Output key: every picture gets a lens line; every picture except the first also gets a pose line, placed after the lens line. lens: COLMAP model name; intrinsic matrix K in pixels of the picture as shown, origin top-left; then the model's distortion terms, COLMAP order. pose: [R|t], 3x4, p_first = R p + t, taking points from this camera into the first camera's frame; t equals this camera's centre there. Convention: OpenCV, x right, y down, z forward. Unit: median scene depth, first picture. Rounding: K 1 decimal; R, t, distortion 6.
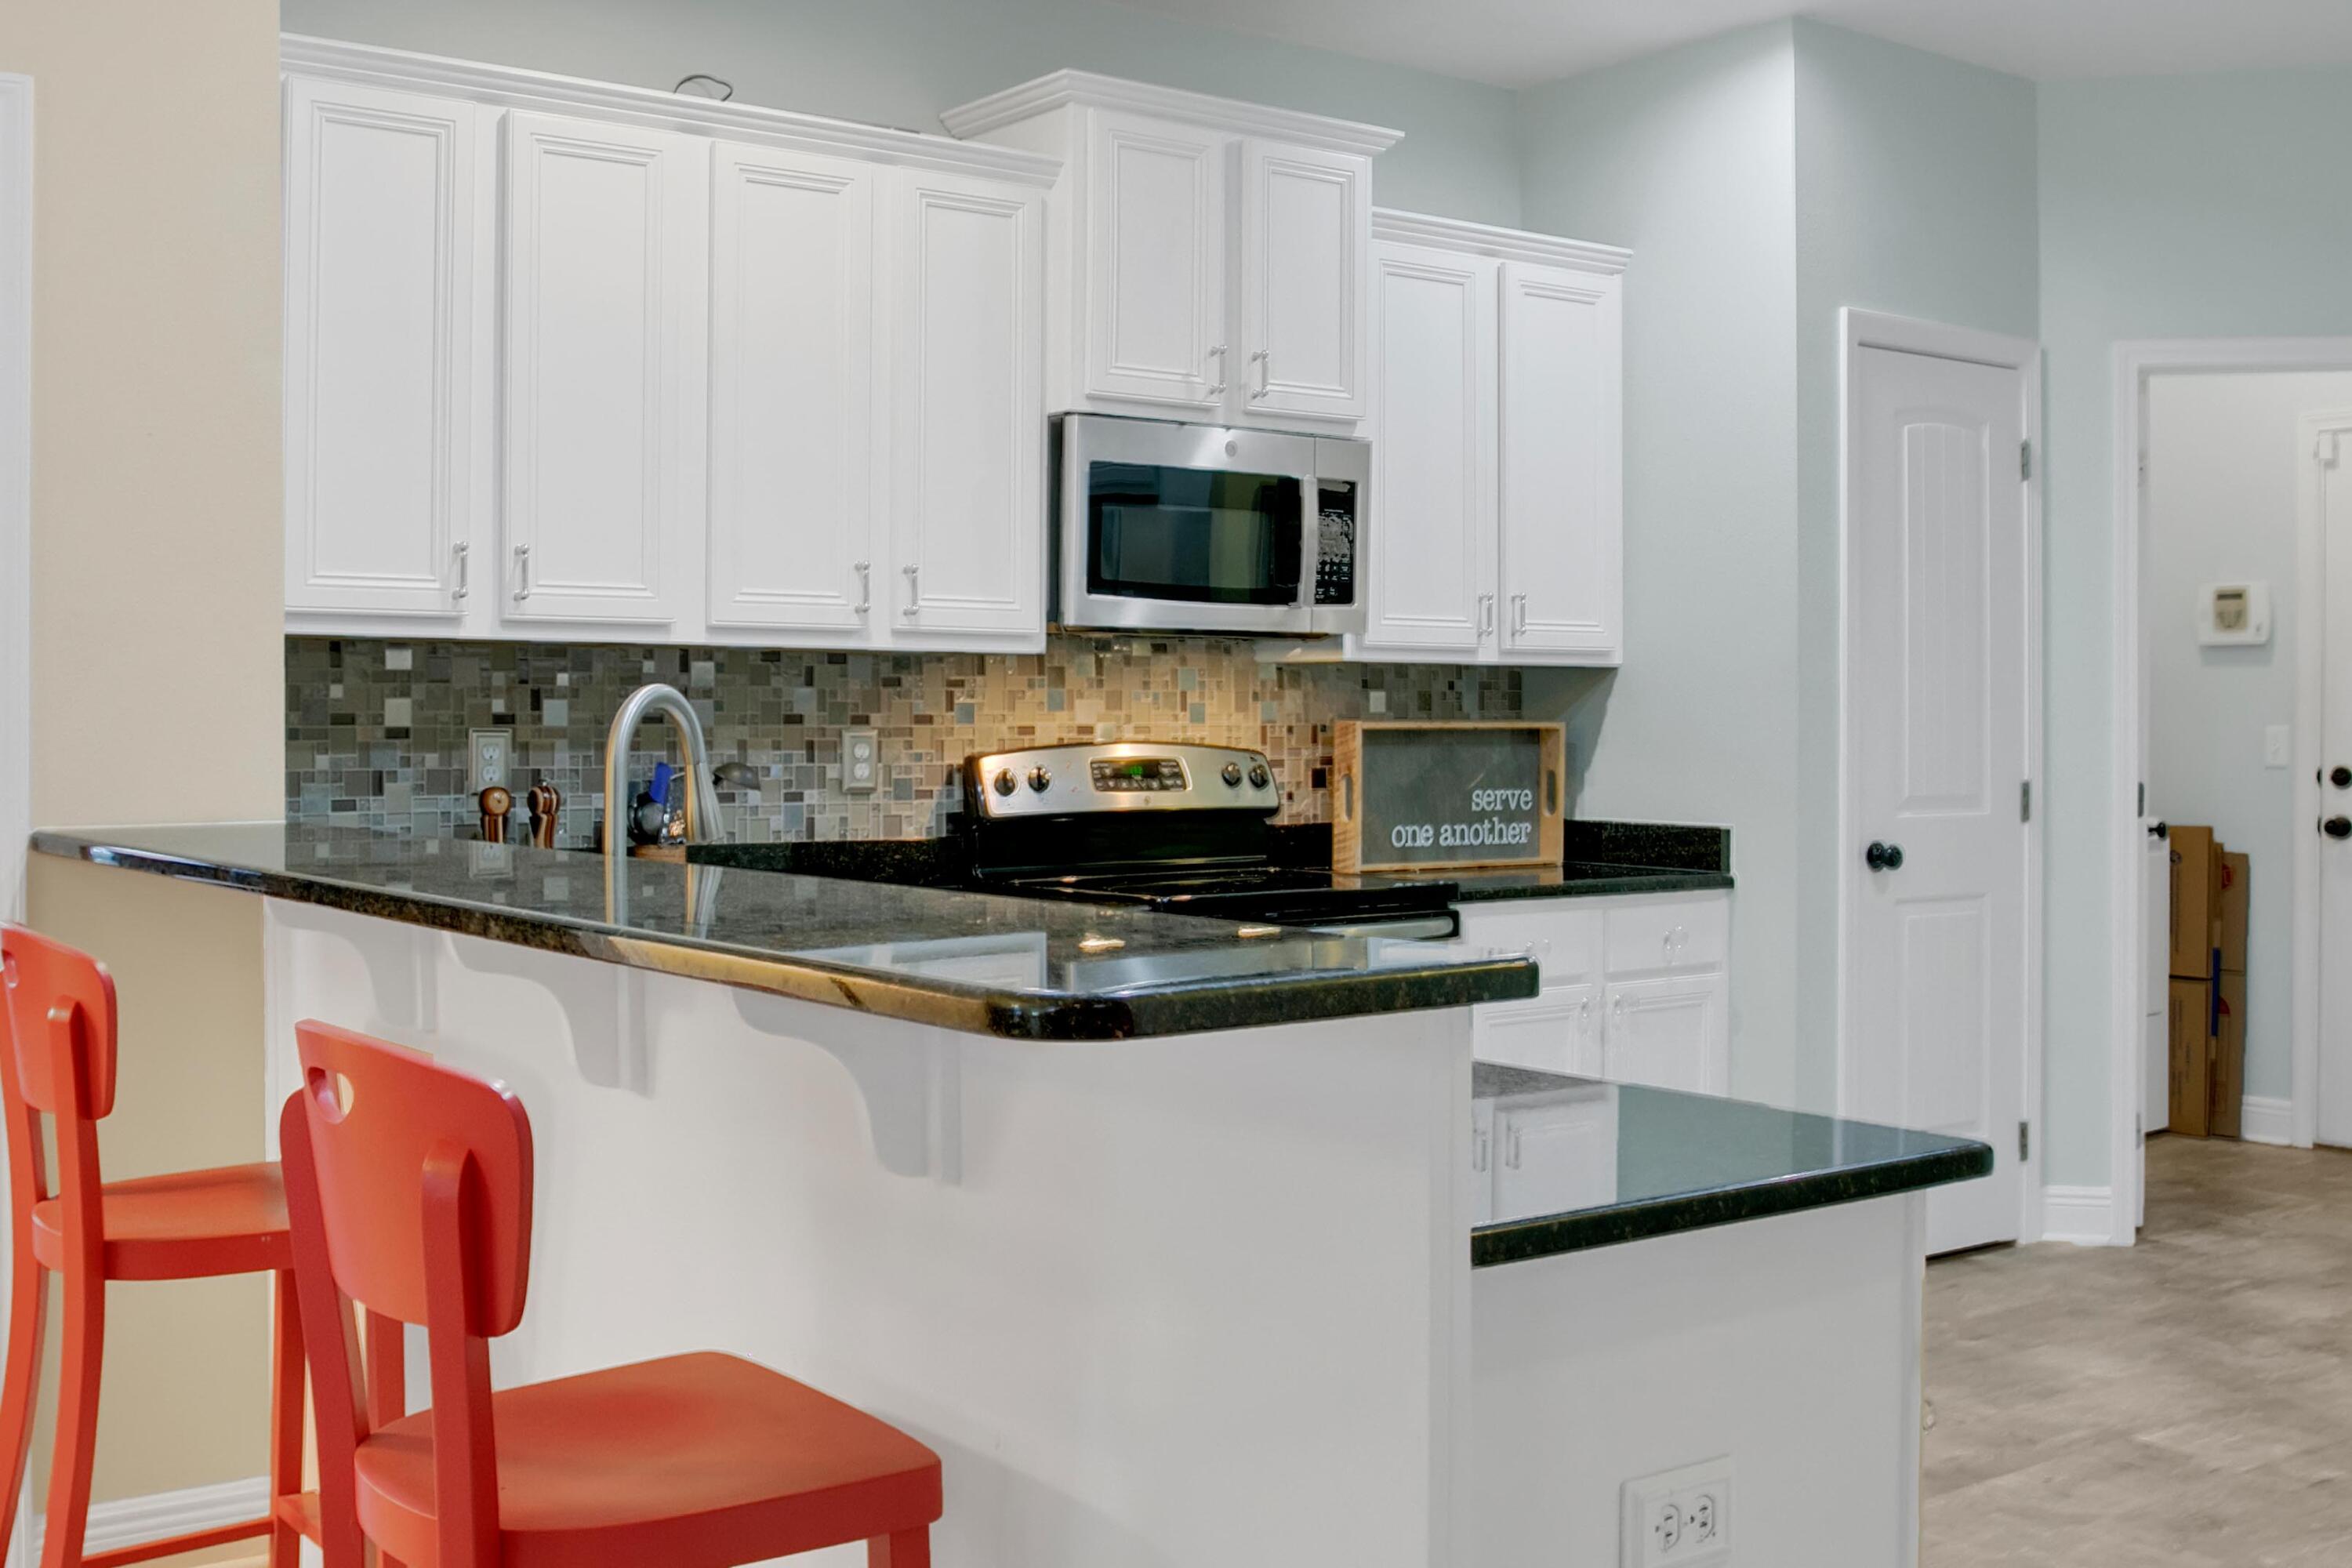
lens RADIAL K [[2478.1, 0, 1176.0], [0, 2478.1, 785.8], [0, 0, 1]] dist [-0.029679, 0.000000]
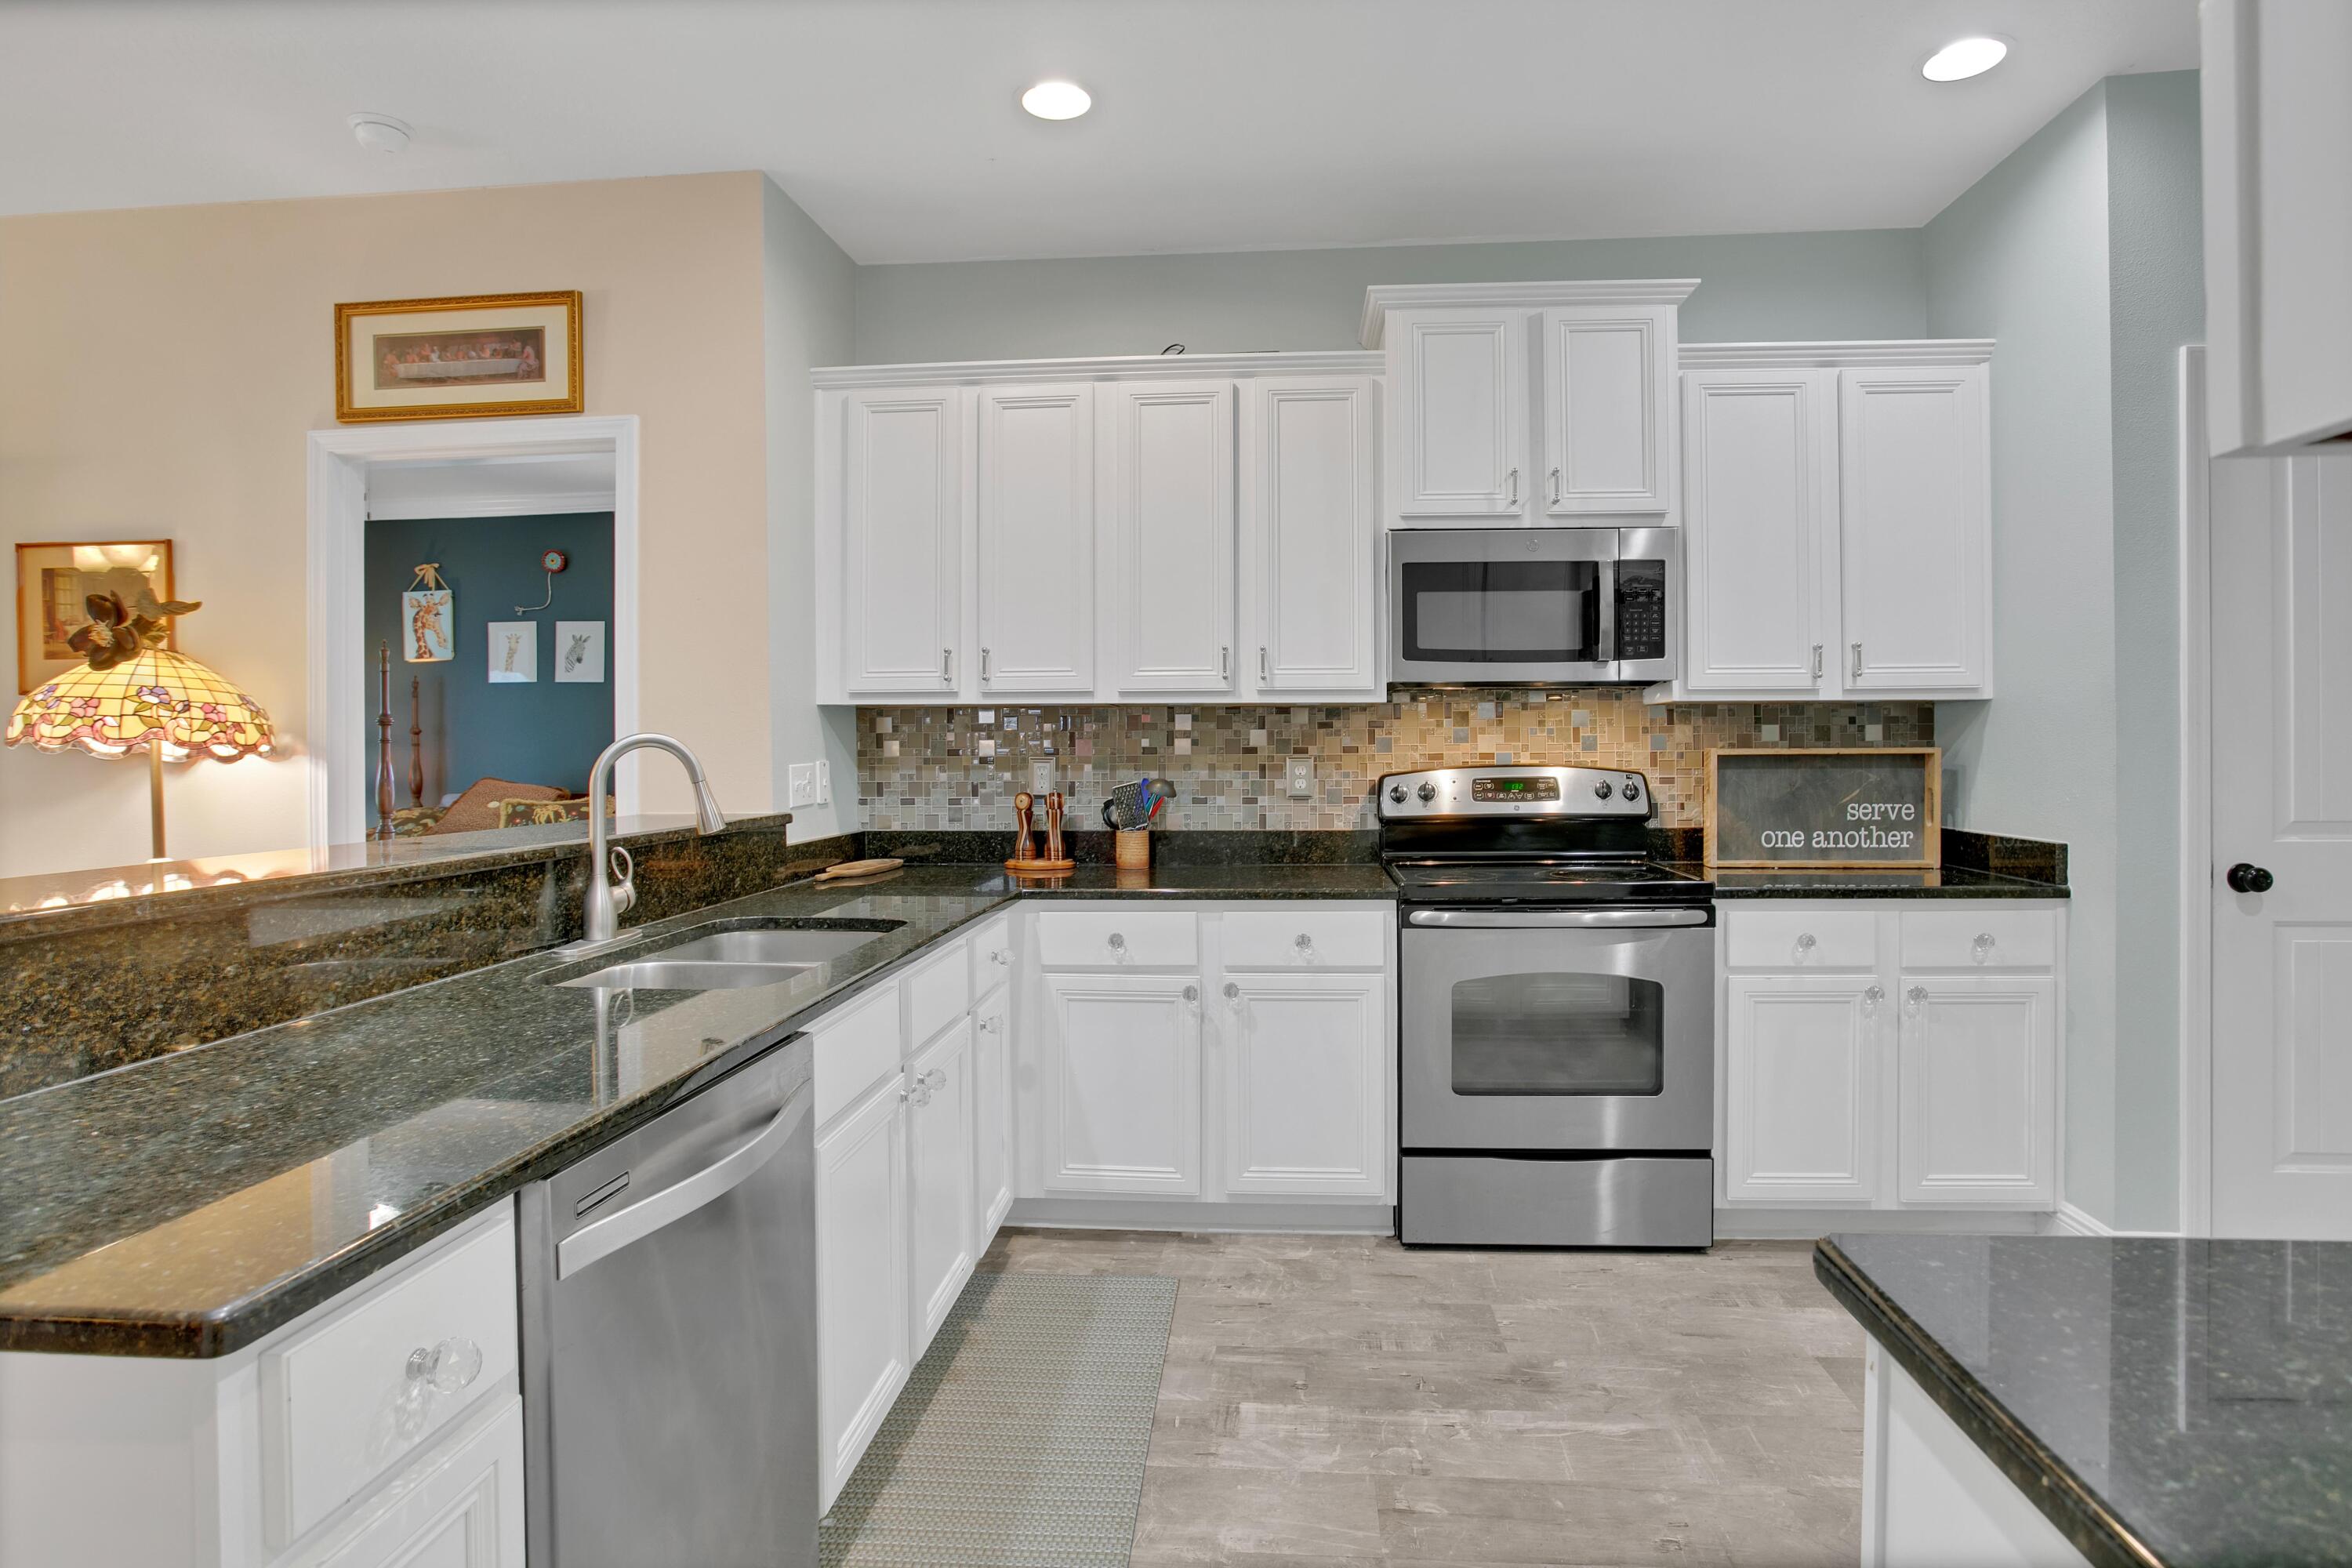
lens RADIAL K [[1240.5, 0, 1185.7], [0, 1240.5, 775.1], [0, 0, 1]] dist [-0.045073, 0.011504]
pose [[0.752372, 0.007655, -0.658694, 0.297696], [-0.010264, 0.999947, -0.000103, -0.009943], [0.658659, 0.006839, 0.752411, 0.354695]]
